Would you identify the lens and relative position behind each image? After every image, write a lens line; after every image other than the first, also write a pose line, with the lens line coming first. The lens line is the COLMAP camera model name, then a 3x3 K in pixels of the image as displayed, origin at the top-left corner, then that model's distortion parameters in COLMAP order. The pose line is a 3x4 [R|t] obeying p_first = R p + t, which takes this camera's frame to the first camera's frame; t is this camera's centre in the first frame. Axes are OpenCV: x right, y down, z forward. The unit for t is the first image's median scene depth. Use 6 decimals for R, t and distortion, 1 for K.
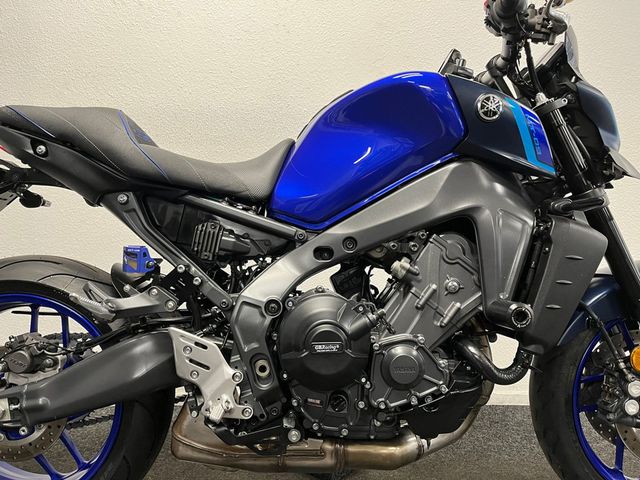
lens RADIAL K [[482.1, 0, 320.0], [0, 482.1, 240.0], [0, 0, 1]] dist [0.074448, -0.100562]
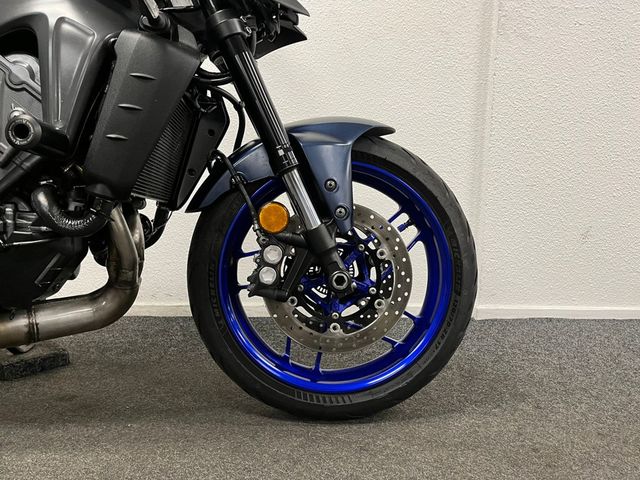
lens RADIAL K [[482.1, 0, 320.0], [0, 482.1, 240.0], [0, 0, 1]] dist [0.074448, -0.100562]
pose [[0.999081, 0.010617, 0.041526, 0.741356], [-0.013498, 0.997475, 0.069728, 0.233010], [-0.040681, -0.070225, 0.996701, 0.156503]]
